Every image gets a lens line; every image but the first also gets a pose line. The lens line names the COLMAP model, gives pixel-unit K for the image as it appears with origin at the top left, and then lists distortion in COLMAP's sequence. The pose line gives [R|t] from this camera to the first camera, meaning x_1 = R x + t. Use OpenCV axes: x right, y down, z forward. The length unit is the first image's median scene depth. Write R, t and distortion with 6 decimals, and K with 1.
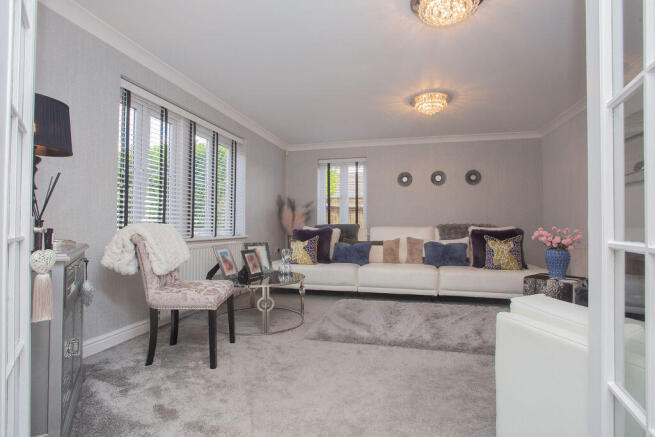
lens RADIAL K [[322.5, 0, 329.0], [0, 322.5, 219.4], [0, 0, 1]] dist [-0.021817, 0.006215]
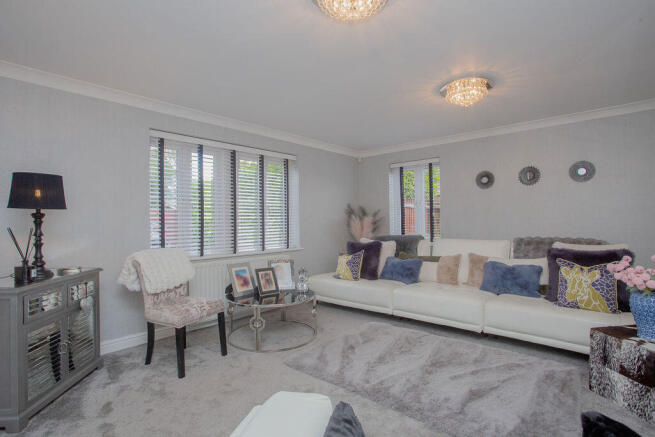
lens RADIAL K [[322.5, 0, 327.2], [0, 322.5, 218.5], [0, 0, 1]] dist [-0.021817, 0.006215]
pose [[0.886135, -0.020233, -0.462985, 0.353035], [0.026093, 0.999640, 0.006256, -0.057409], [0.462692, -0.017625, 0.886344, 0.122348]]
